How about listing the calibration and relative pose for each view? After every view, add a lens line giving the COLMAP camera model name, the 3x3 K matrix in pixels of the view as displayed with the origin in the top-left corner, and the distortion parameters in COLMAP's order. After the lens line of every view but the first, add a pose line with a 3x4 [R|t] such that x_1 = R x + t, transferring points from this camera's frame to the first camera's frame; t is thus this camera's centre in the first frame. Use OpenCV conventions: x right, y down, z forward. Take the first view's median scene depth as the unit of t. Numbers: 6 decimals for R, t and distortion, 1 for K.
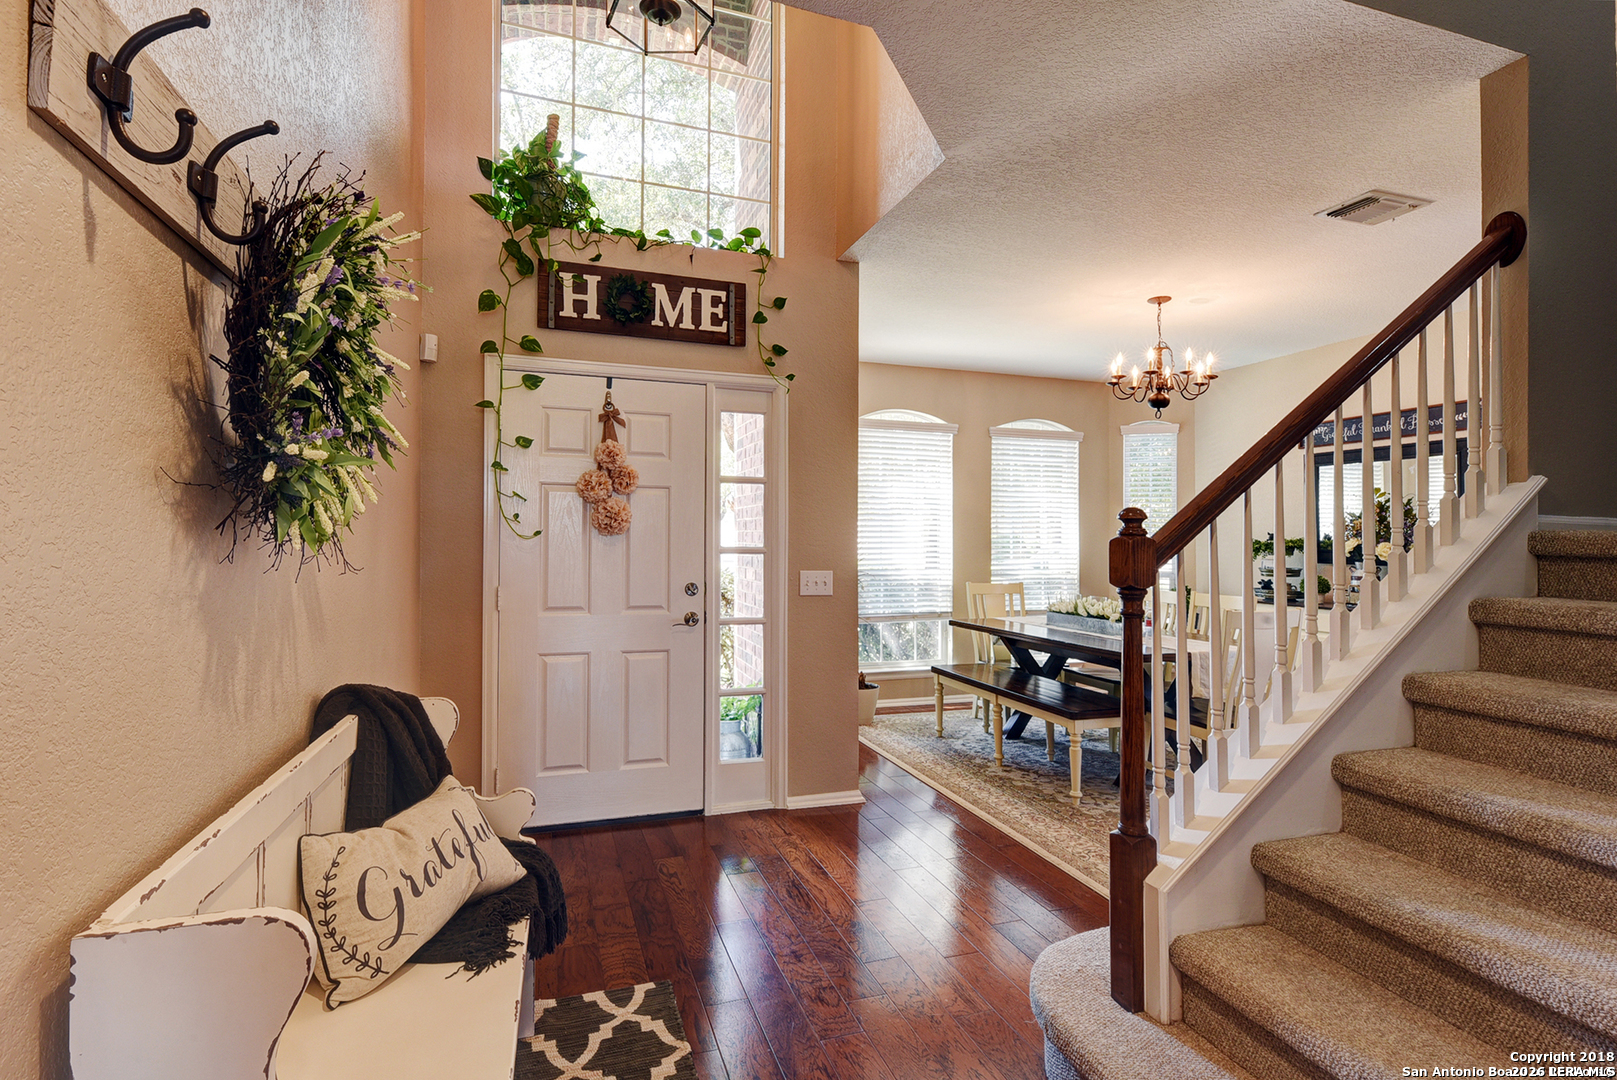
lens RADIAL K [[795.8, 0, 808.5], [0, 795.8, 540.0], [0, 0, 1]] dist [0.000390, 0.000084]
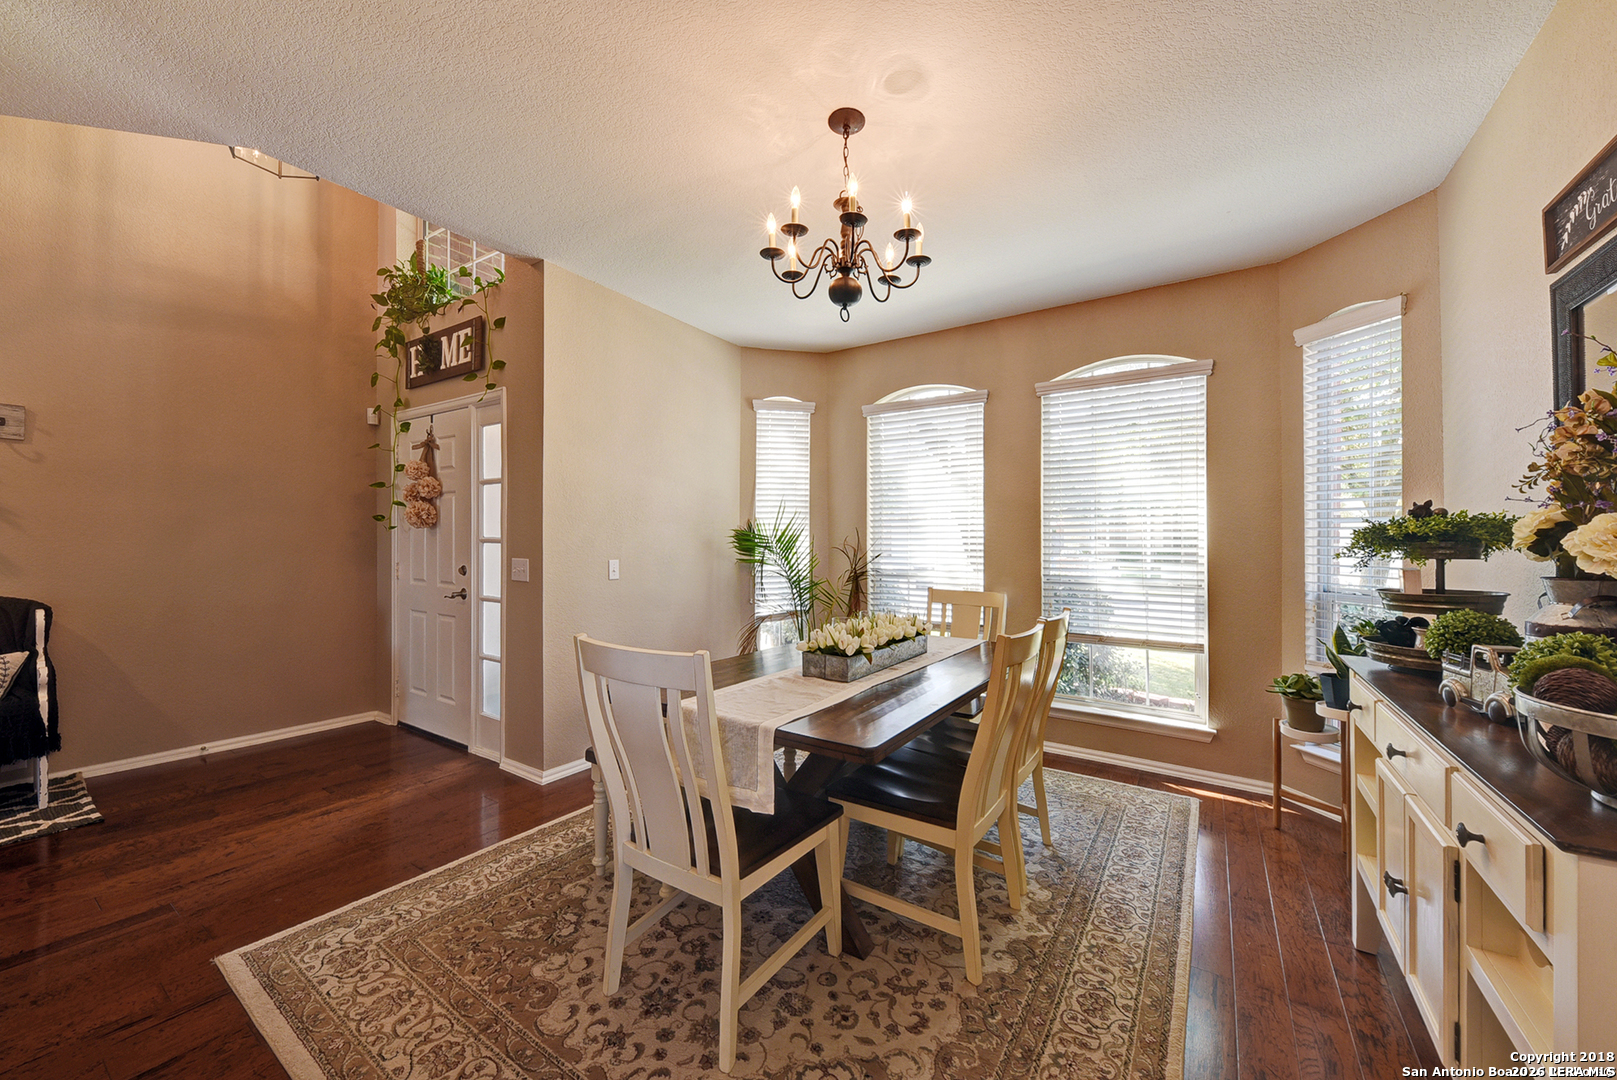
lens RADIAL K [[598.7, 0, 813.7], [0, 598.7, 551.1], [0, 0, 1]] dist [0.000172, -0.003012]
pose [[0.612847, 0.001420, -0.790200, 0.975771], [-0.005087, 0.999985, -0.002148, 0.031996], [0.790185, 0.005336, 0.612845, 0.881076]]
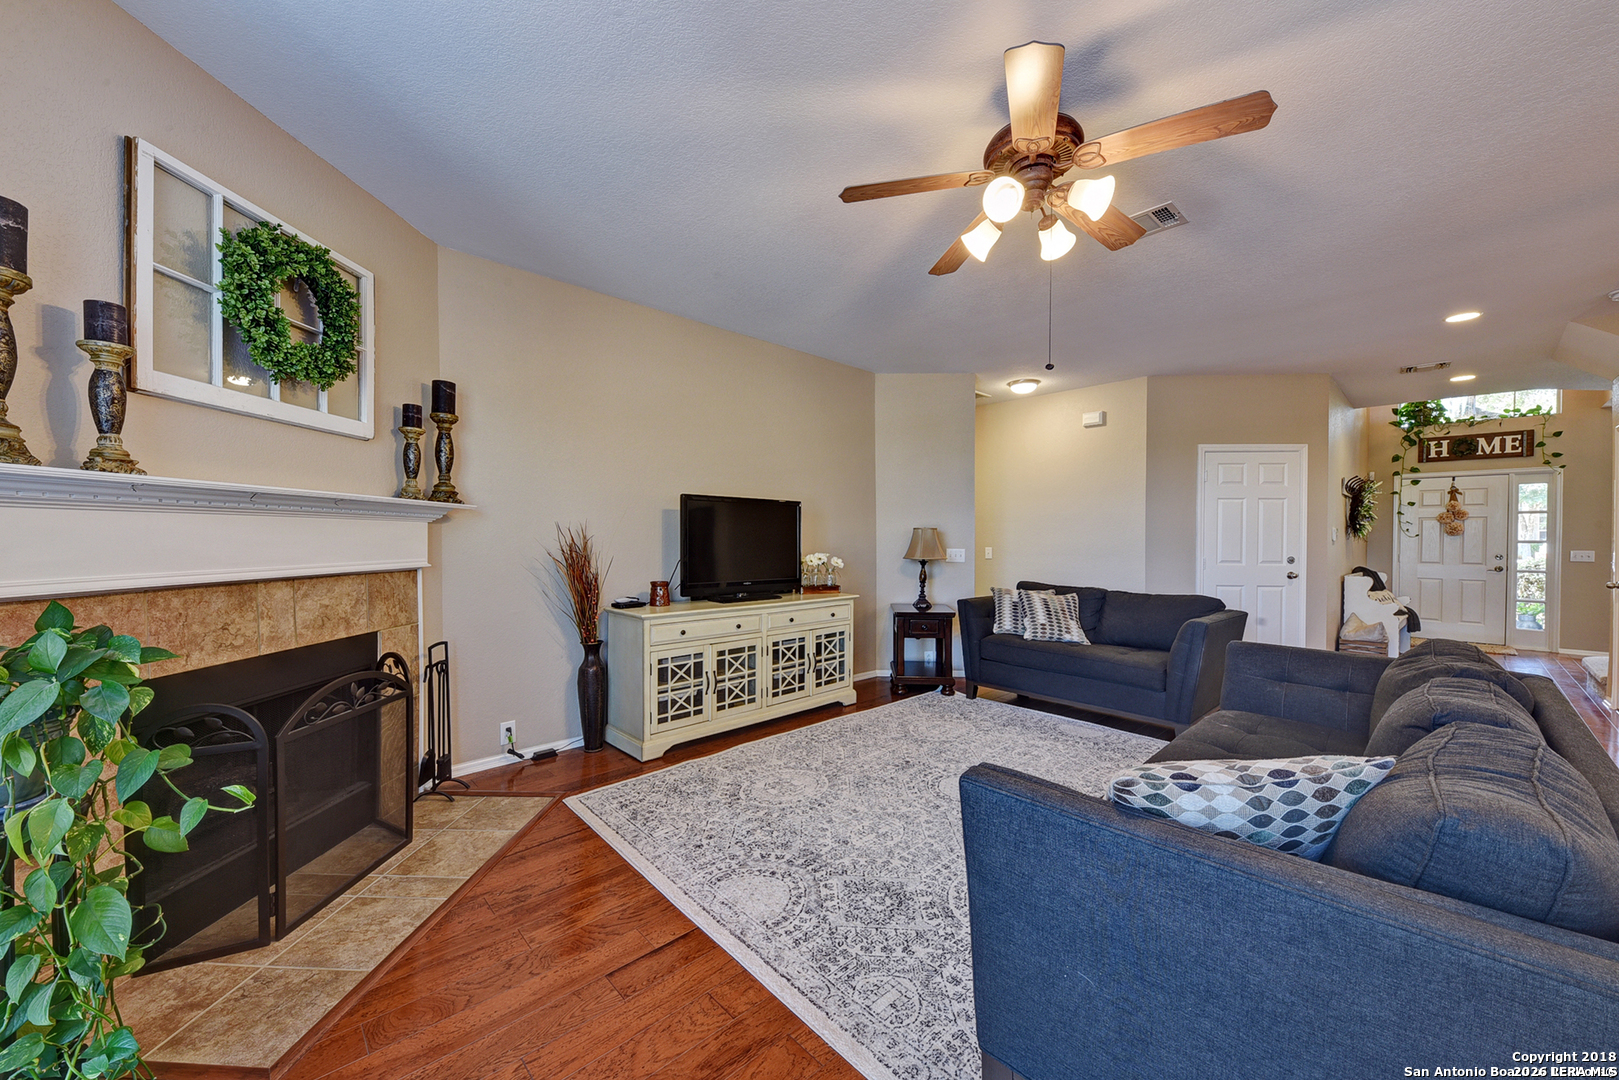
lens RADIAL K [[599.4, 0, 814.7], [0, 599.4, 551.1], [0, 0, 1]] dist [0.000172, -0.003012]
pose [[0.414529, 0.010759, -0.909973, 0.679757], [0.002307, 0.999914, 0.012873, 0.013955], [0.910033, -0.007435, 0.414468, -1.765489]]
